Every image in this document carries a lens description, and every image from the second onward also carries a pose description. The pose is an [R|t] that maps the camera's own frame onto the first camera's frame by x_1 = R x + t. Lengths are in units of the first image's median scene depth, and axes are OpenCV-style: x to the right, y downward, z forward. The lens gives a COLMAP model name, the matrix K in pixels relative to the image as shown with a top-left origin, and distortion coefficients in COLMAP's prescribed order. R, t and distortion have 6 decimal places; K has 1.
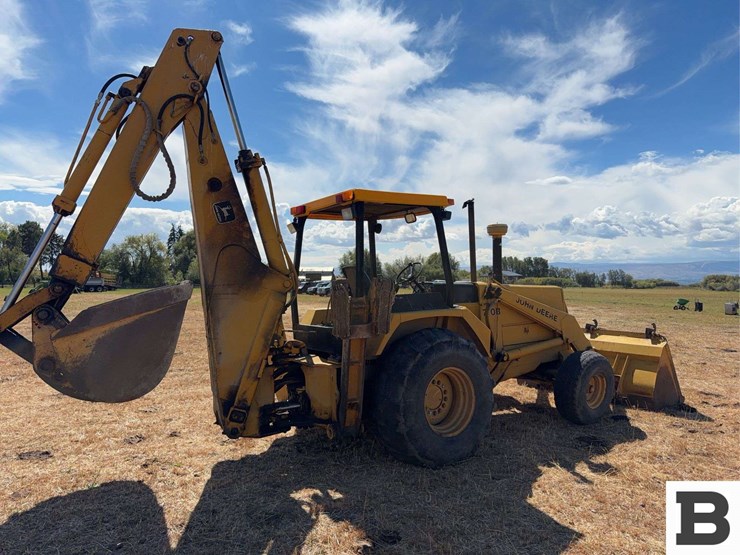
lens RADIAL K [[525.1, 0, 368.1], [0, 525.1, 282.5], [0, 0, 1]] dist [0.054015, -0.060591]
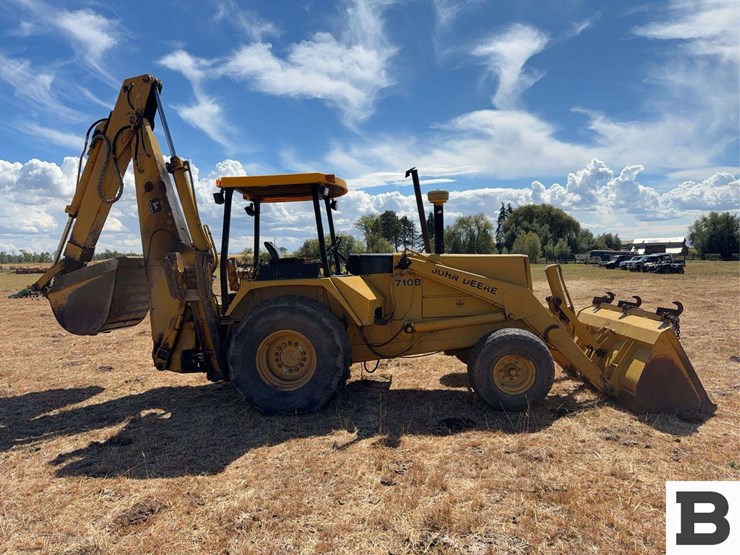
lens RADIAL K [[525.1, 0, 355.8], [0, 525.1, 283.2], [0, 0, 1]] dist [0.054015, -0.060591]
pose [[0.796359, 0.009080, -0.604755, 0.904200], [0.018921, 0.999024, 0.039916, 0.019384], [0.604528, -0.043230, 0.795410, 0.198768]]
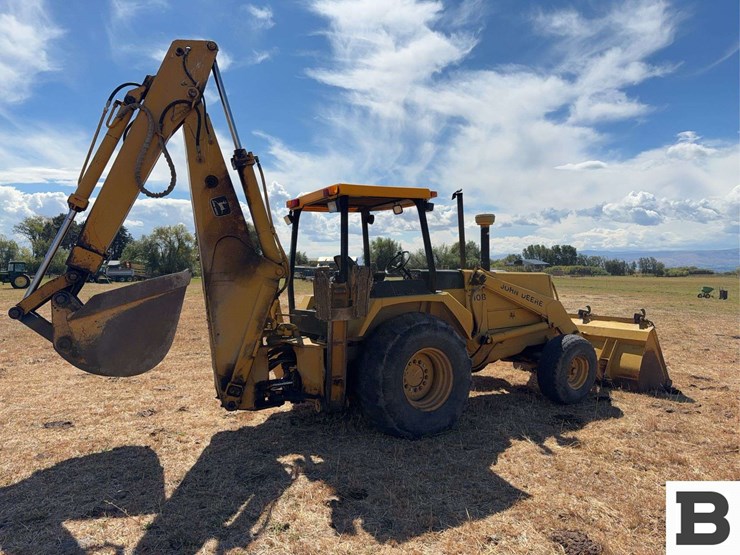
lens RADIAL K [[525.1, 0, 365.9], [0, 525.1, 283.2], [0, 0, 1]] dist [0.054015, -0.060591]
pose [[0.998649, -0.003031, -0.051875, 0.080257], [0.004168, 0.999753, 0.021825, 0.003392], [0.051796, -0.022012, 0.998415, -0.080754]]
